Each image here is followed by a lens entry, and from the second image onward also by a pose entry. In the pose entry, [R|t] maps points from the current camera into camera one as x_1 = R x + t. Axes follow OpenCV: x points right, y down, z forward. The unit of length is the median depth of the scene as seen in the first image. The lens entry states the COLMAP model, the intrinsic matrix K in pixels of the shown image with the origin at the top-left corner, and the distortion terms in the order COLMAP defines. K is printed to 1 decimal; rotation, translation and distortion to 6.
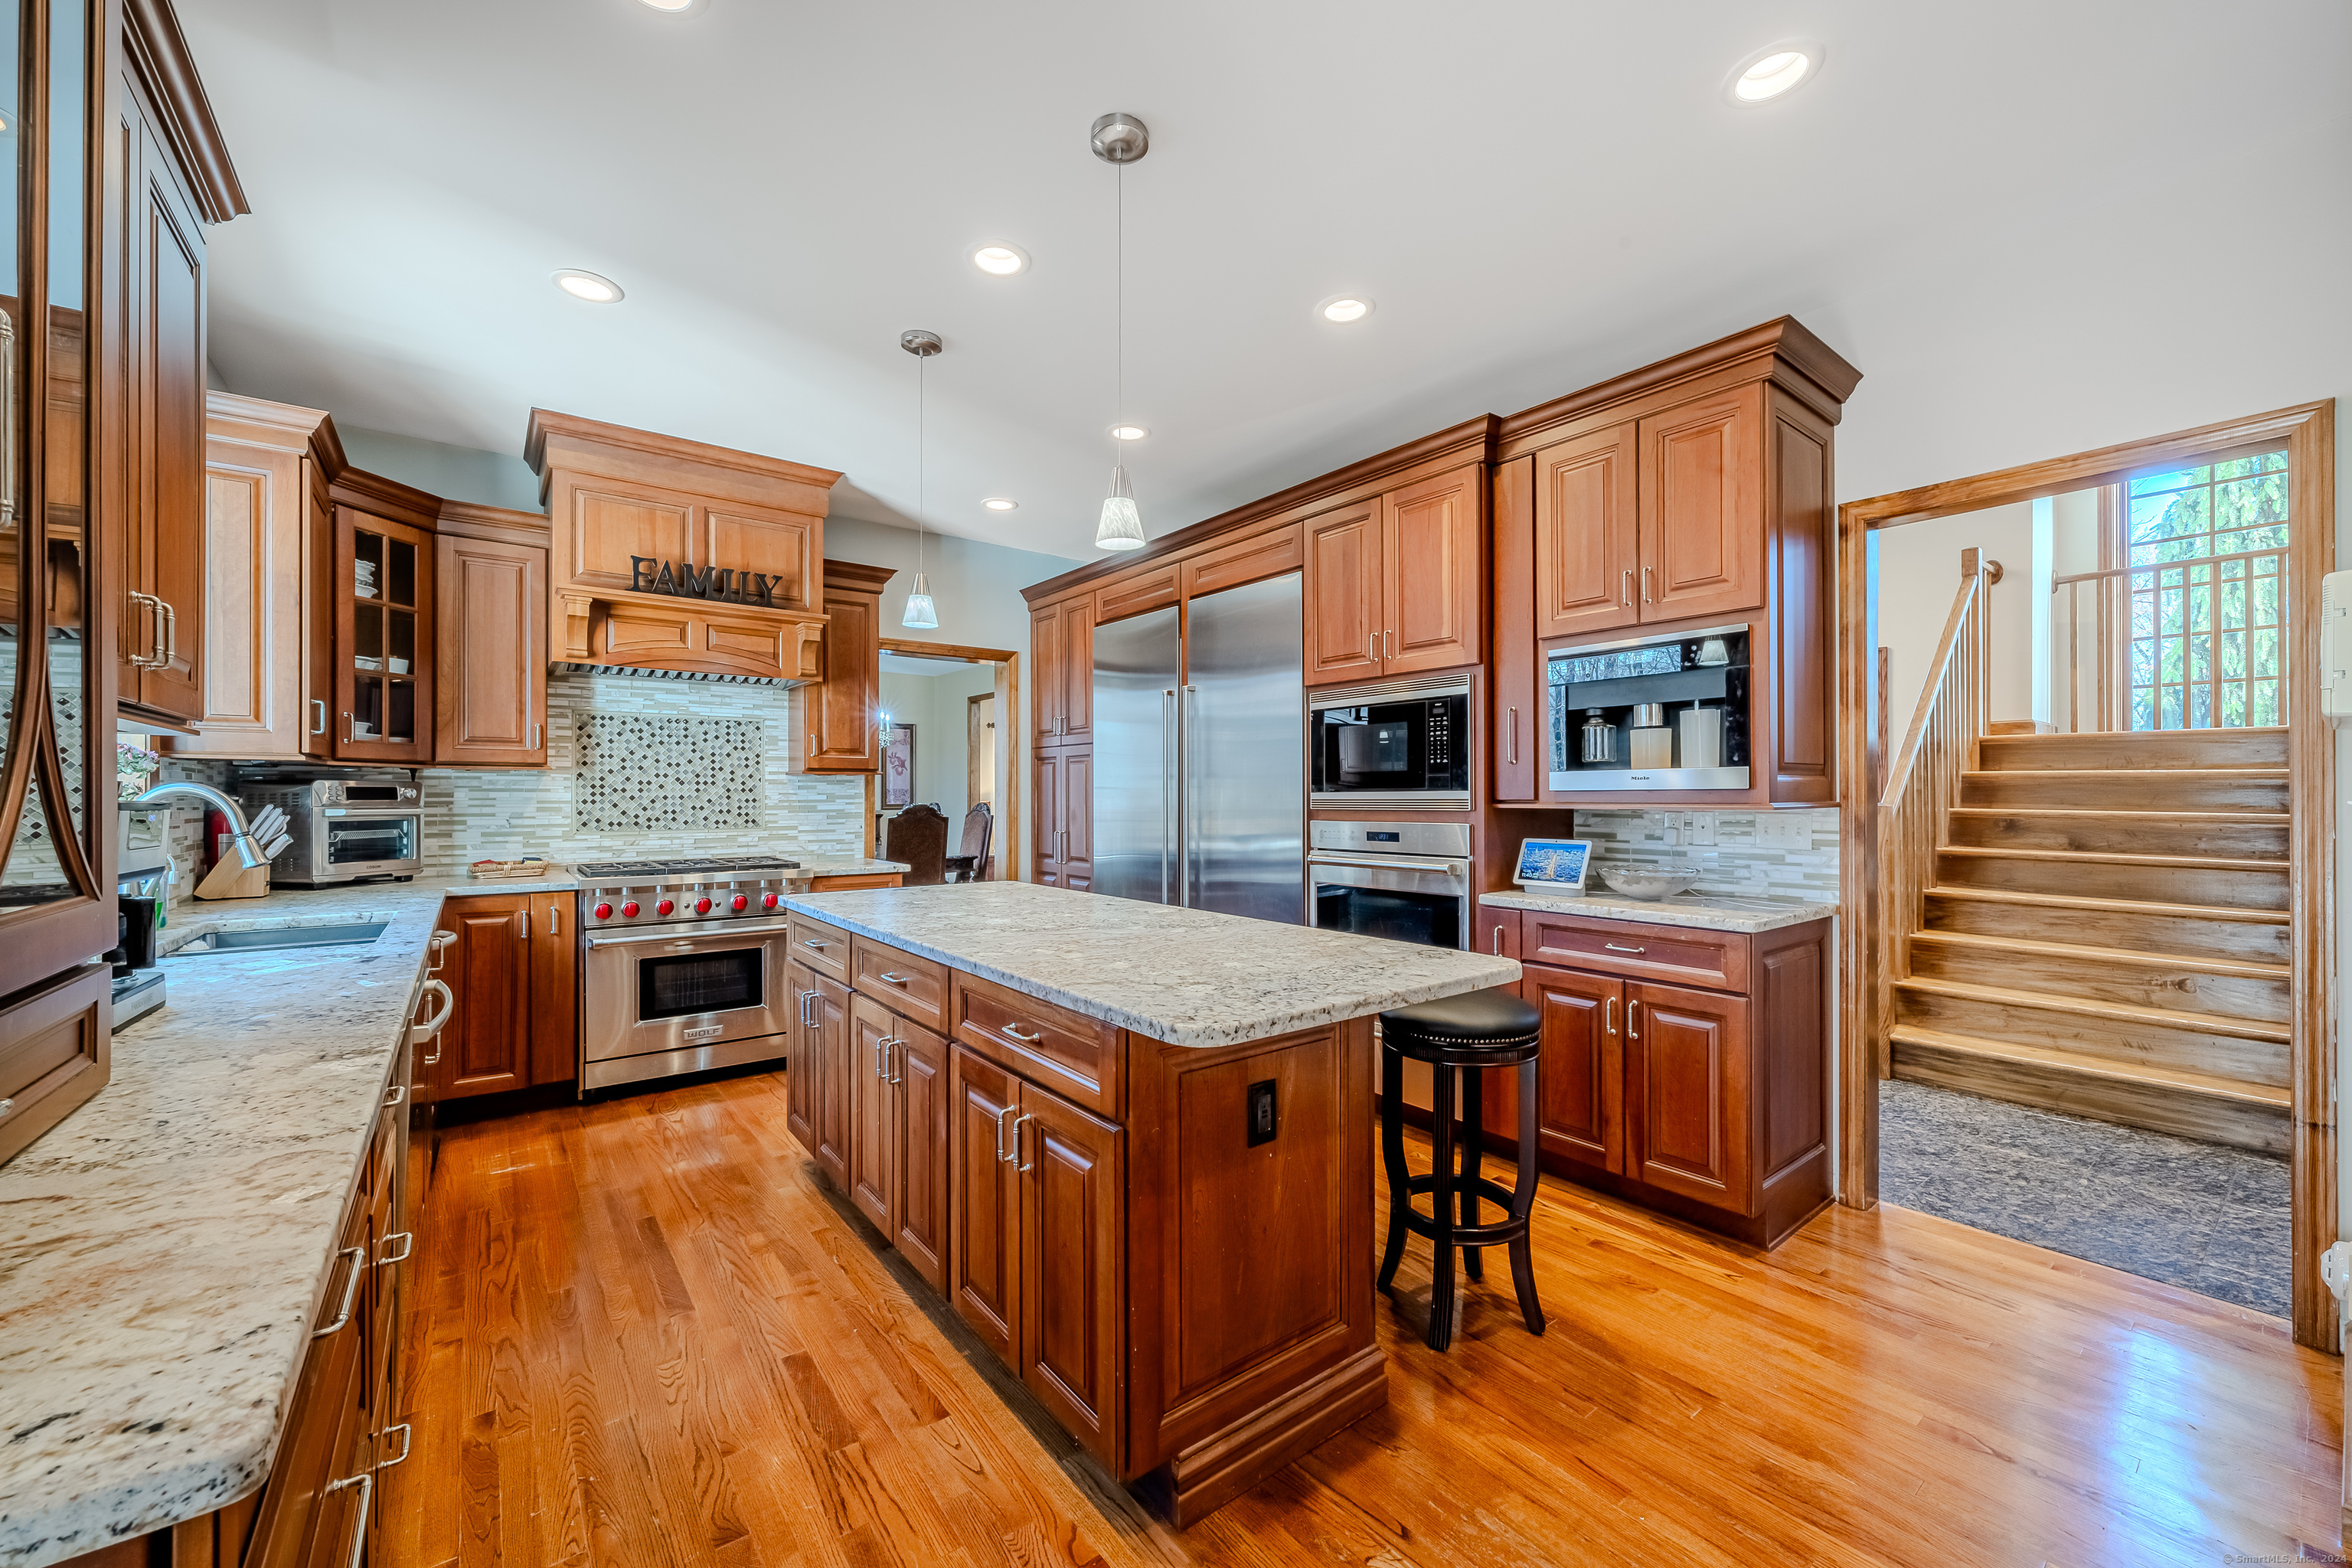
lens RADIAL K [[908.6, 0, 1175.6], [0, 908.6, 794.9], [0, 0, 1]] dist [-0.001347, -0.000089]
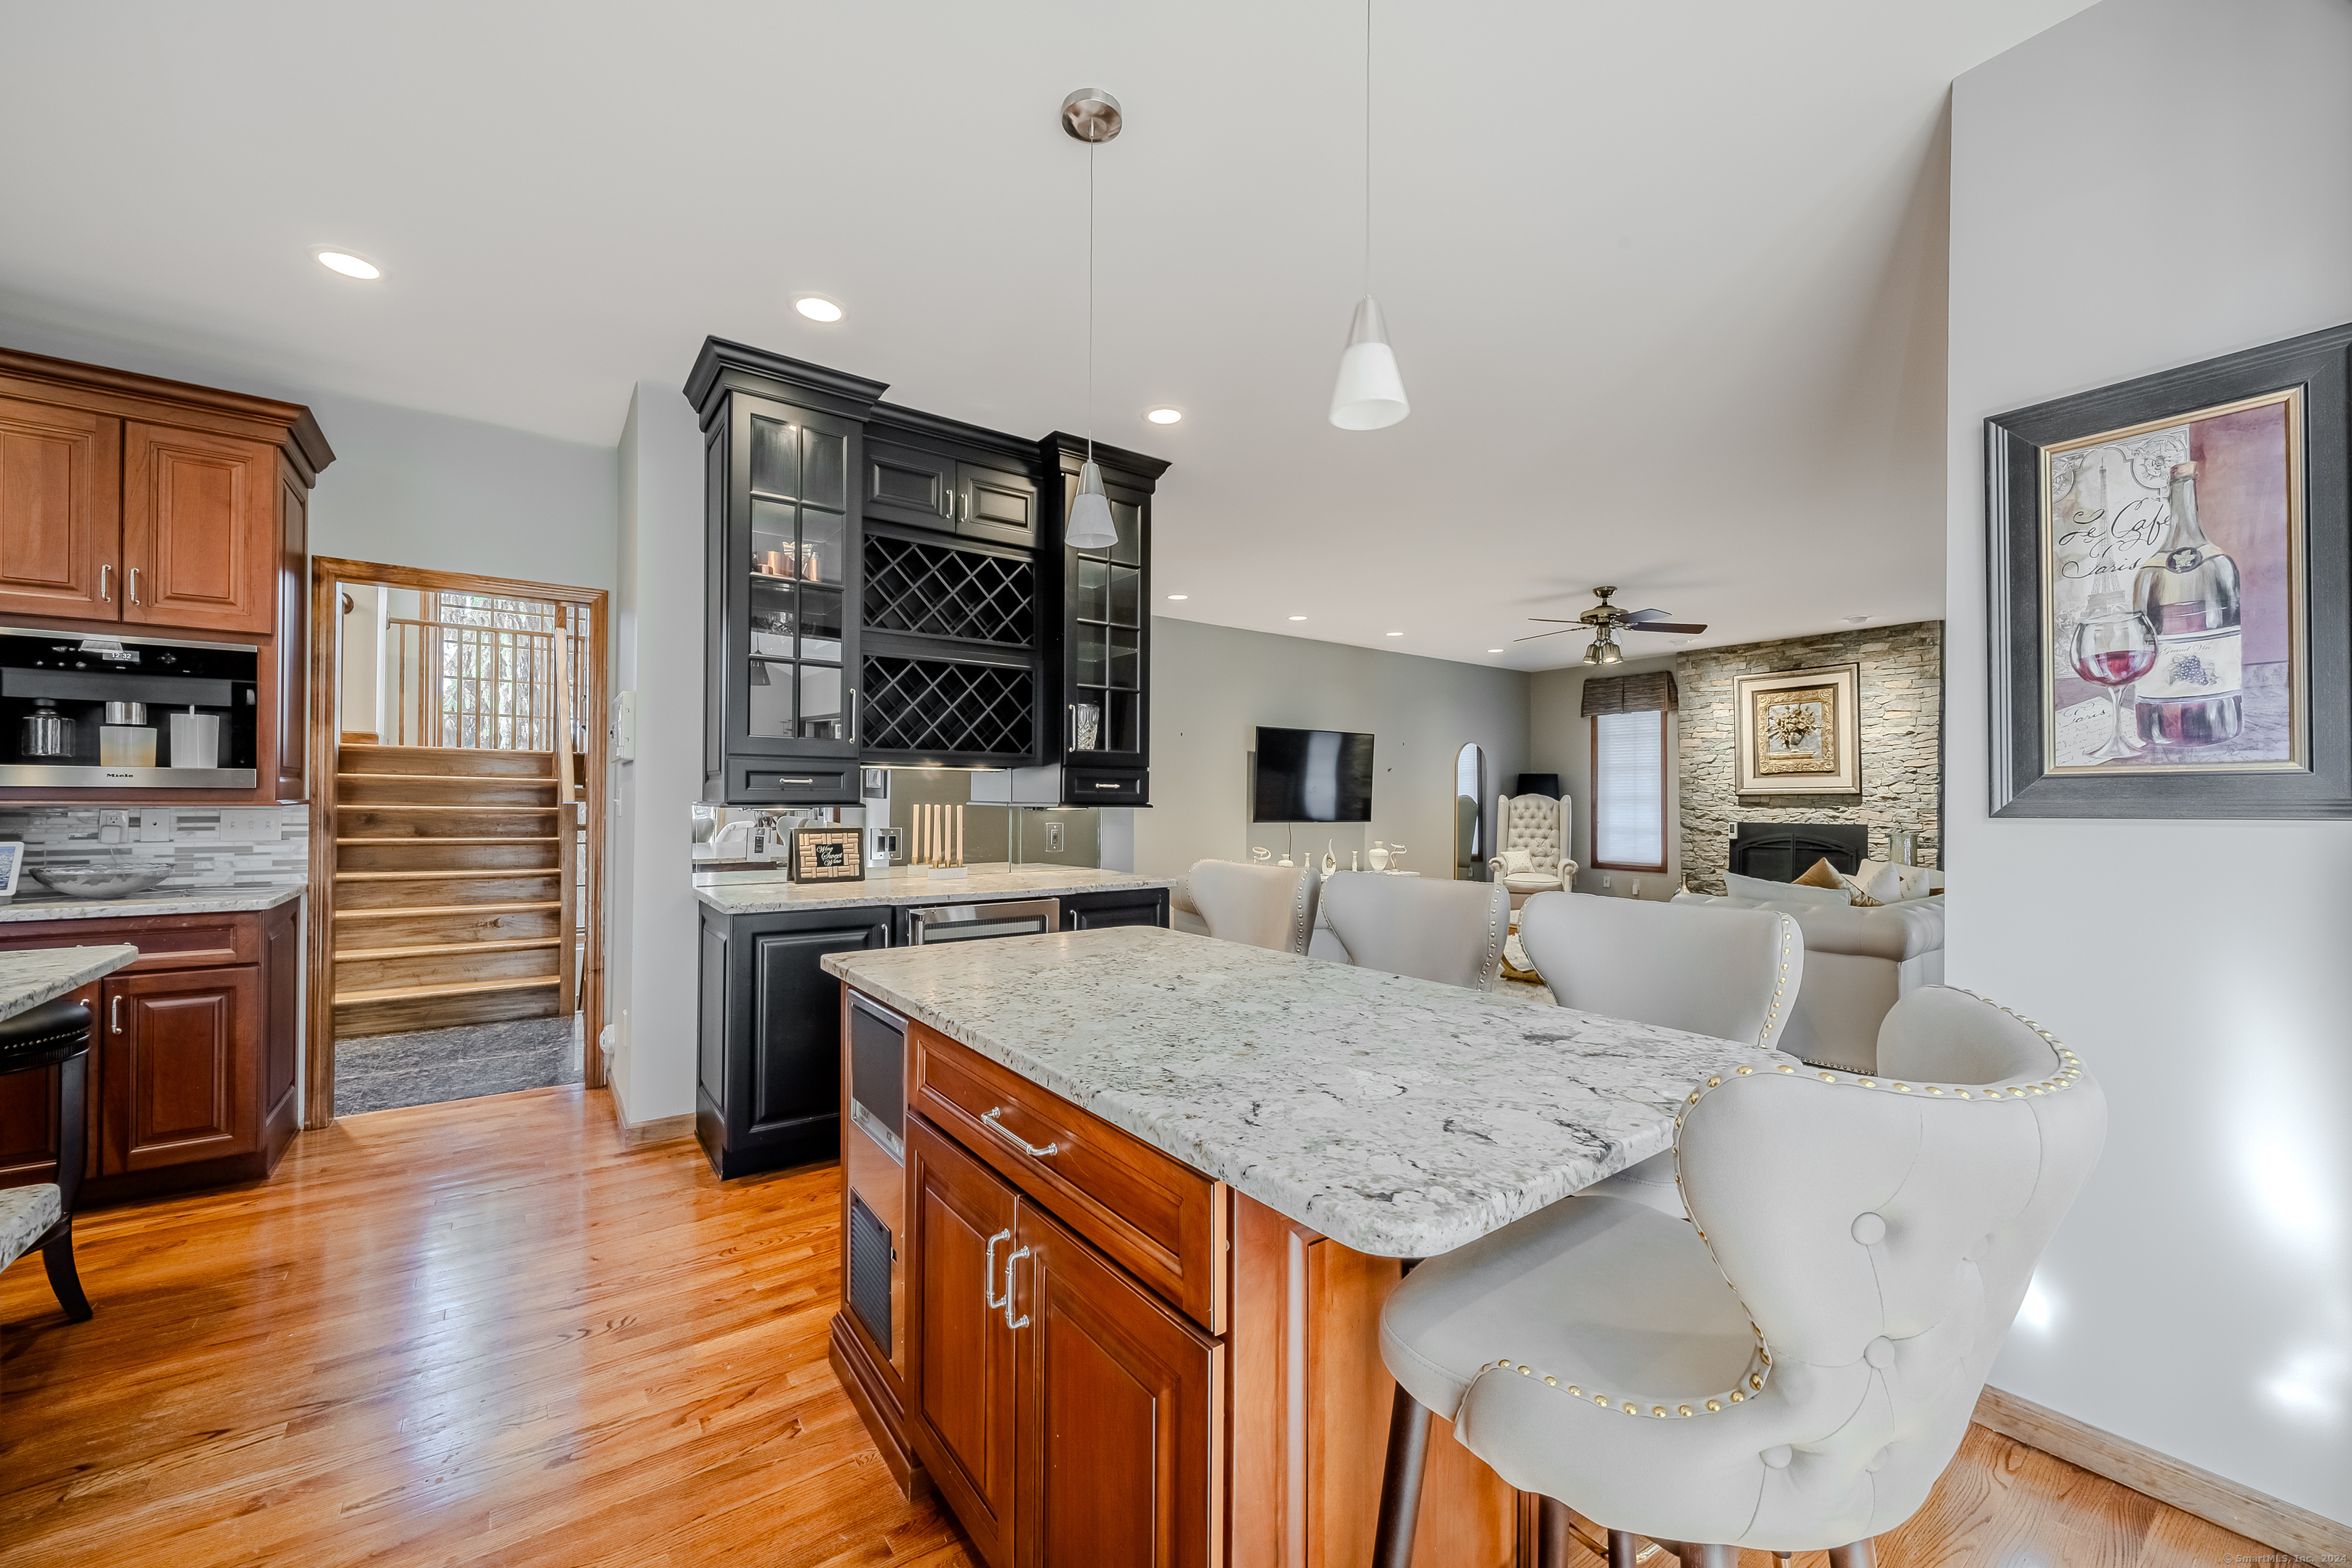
lens RADIAL K [[908.6, 0, 1175.6], [0, 908.6, 794.9], [0, 0, 1]] dist [-0.001347, -0.000089]
pose [[0.022791, 0.006410, 0.999720, -0.338312], [-0.008671, 0.999943, -0.006213, -0.000589], [-0.999703, -0.008527, 0.022845, -0.138408]]
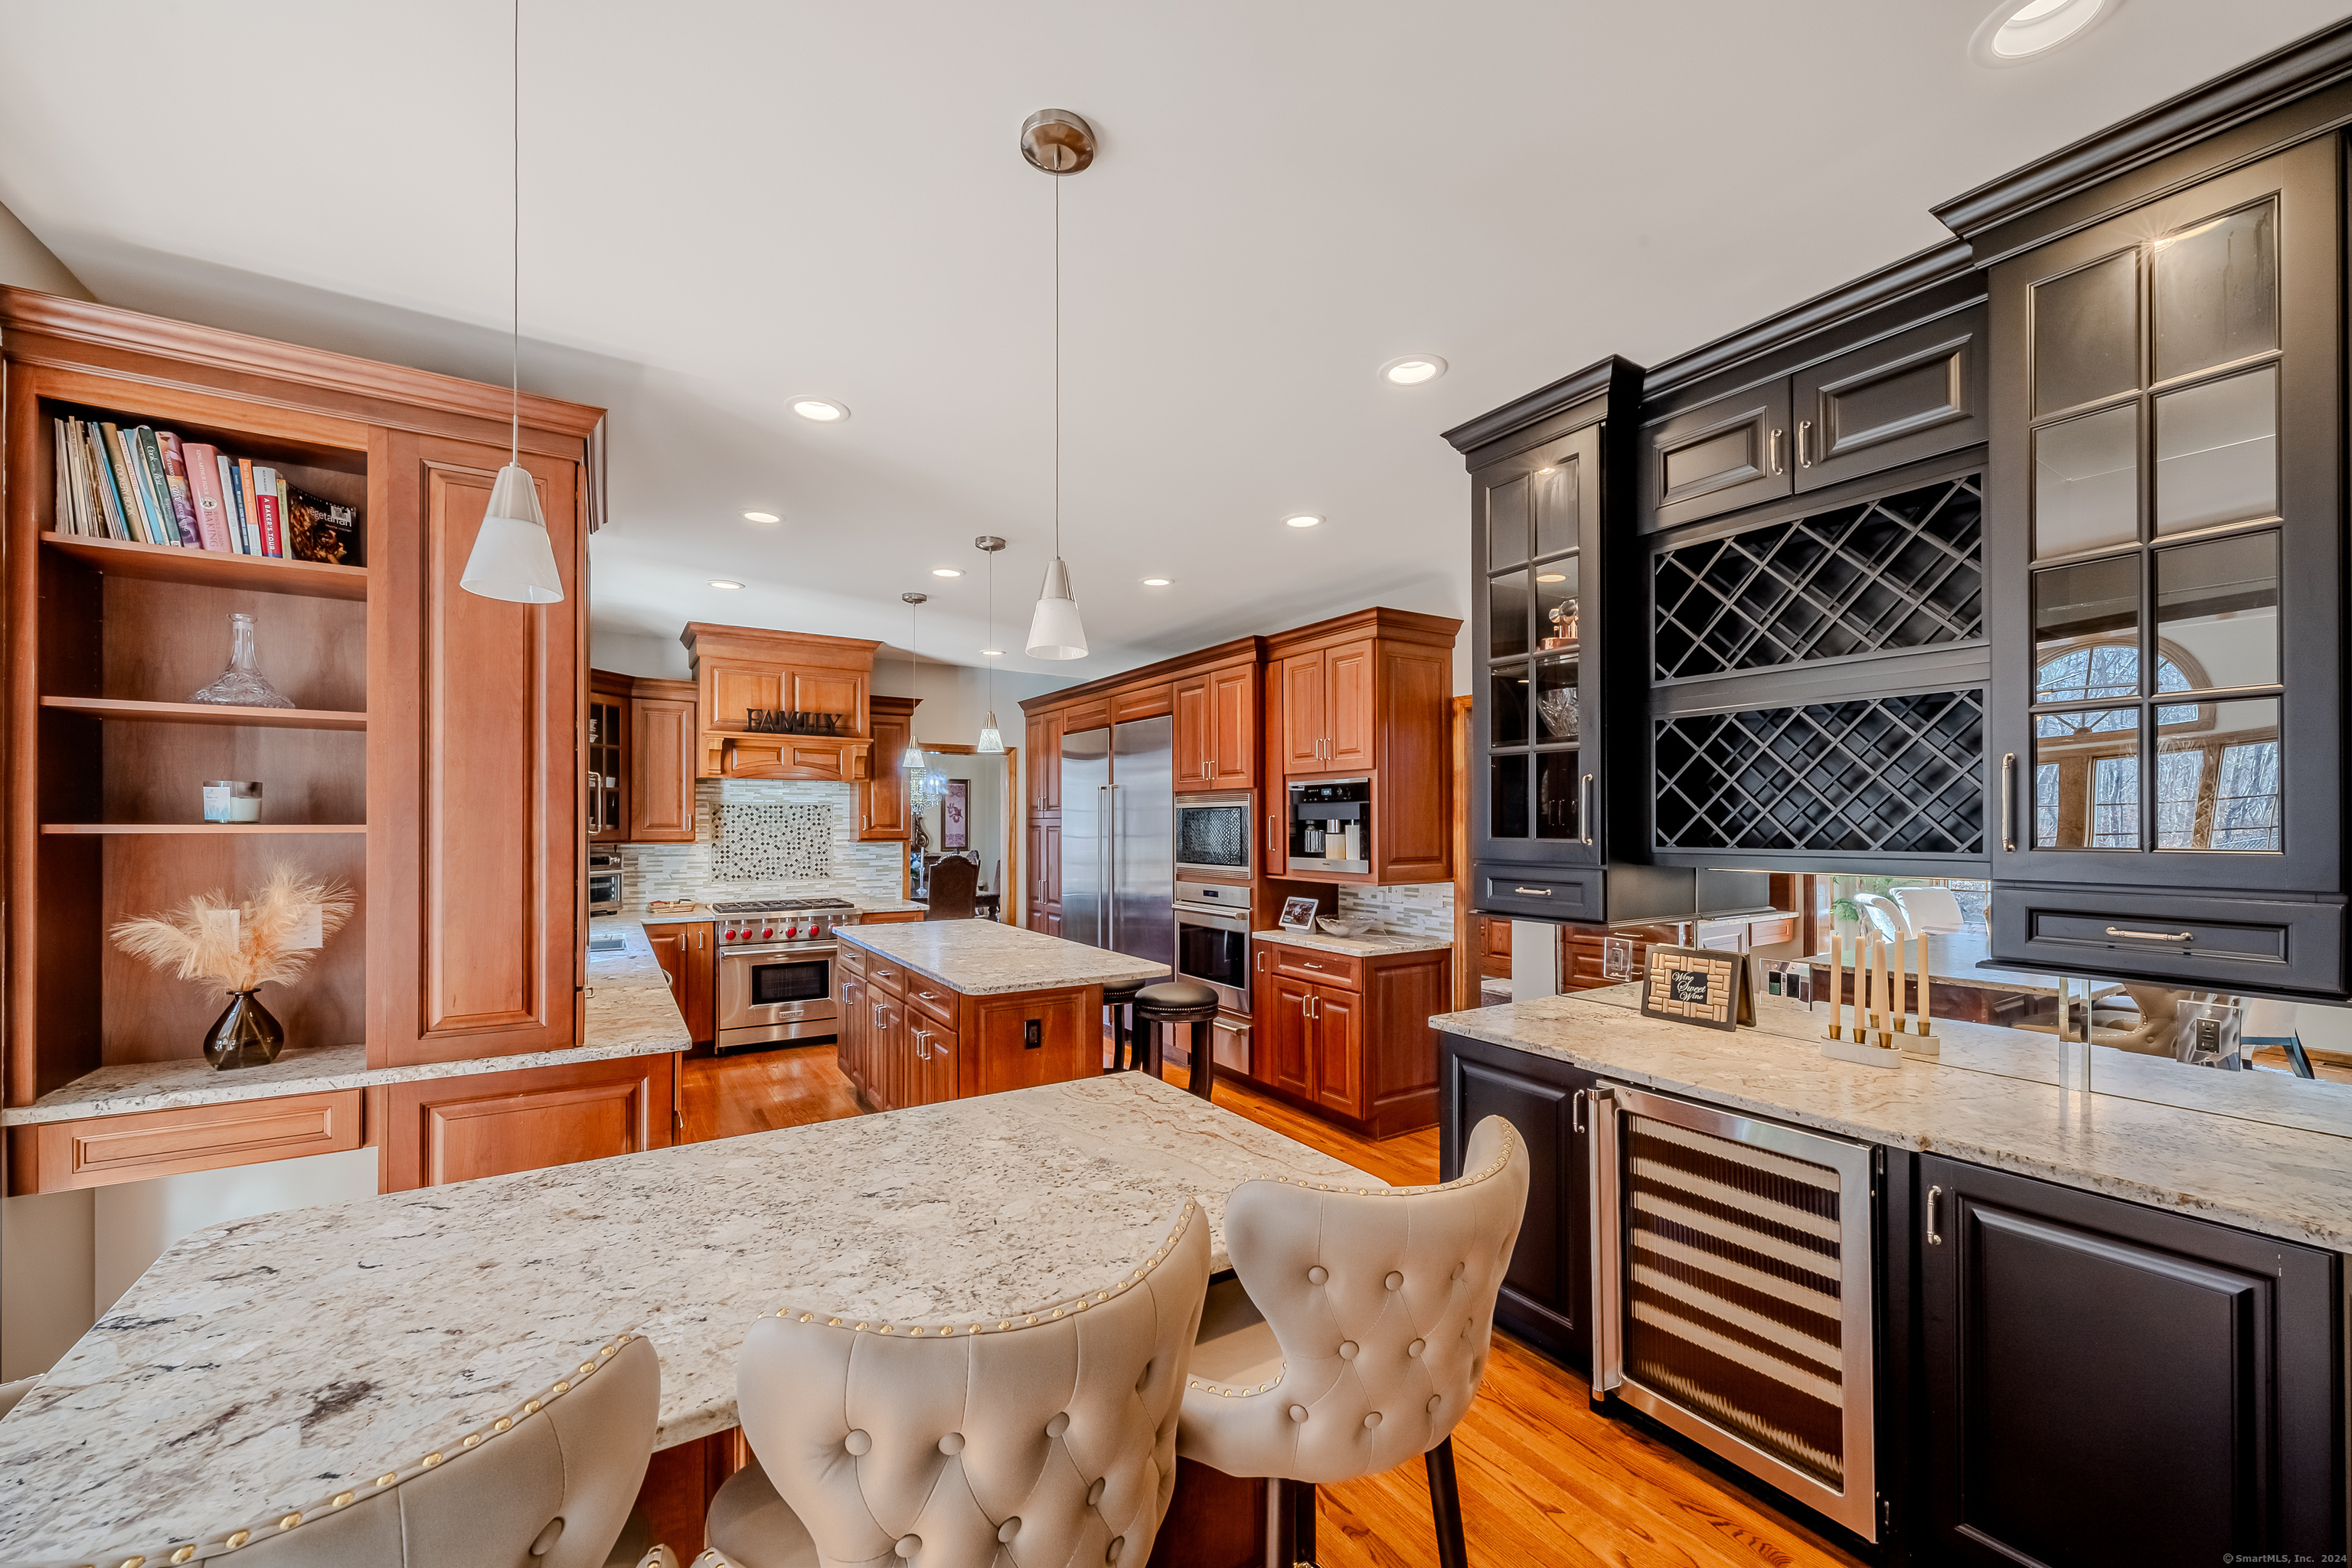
lens RADIAL K [[919.8, 0, 1181.6], [0, 919.8, 825.9], [0, 0, 1]] dist [0.000154, 0.000152]
pose [[0.995978, 0.002869, -0.089554, 0.290818], [-0.002435, 0.999985, 0.004951, -0.070245], [0.089567, -0.004713, 0.995970, -0.516049]]
